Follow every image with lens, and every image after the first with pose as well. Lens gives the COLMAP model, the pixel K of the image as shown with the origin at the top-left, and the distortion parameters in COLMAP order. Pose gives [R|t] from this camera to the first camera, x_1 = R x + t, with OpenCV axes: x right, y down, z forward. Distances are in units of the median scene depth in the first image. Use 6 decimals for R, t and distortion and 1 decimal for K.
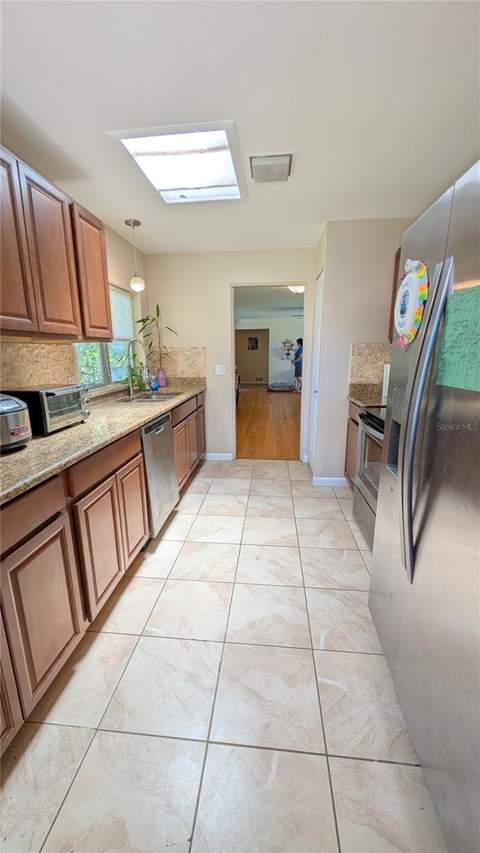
lens RADIAL K [[328.3, 0, 239.5], [0, 328.3, 428.4], [0, 0, 1]] dist [-0.001762, 0.000210]
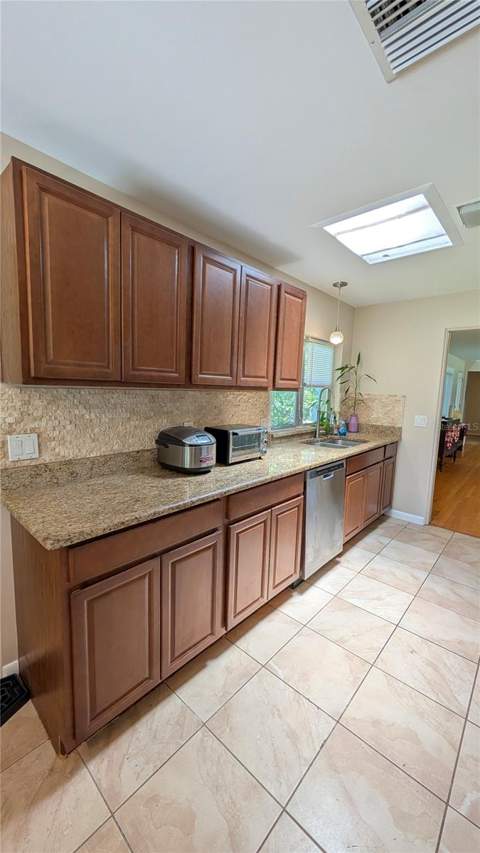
lens RADIAL K [[328.3, 0, 239.1], [0, 328.3, 427.3], [0, 0, 1]] dist [-0.001762, 0.000210]
pose [[0.802326, 0.107398, -0.587145, 0.142254], [-0.173614, 0.983139, -0.057411, -0.046201], [0.571079, 0.147999, 0.807444, -0.017281]]
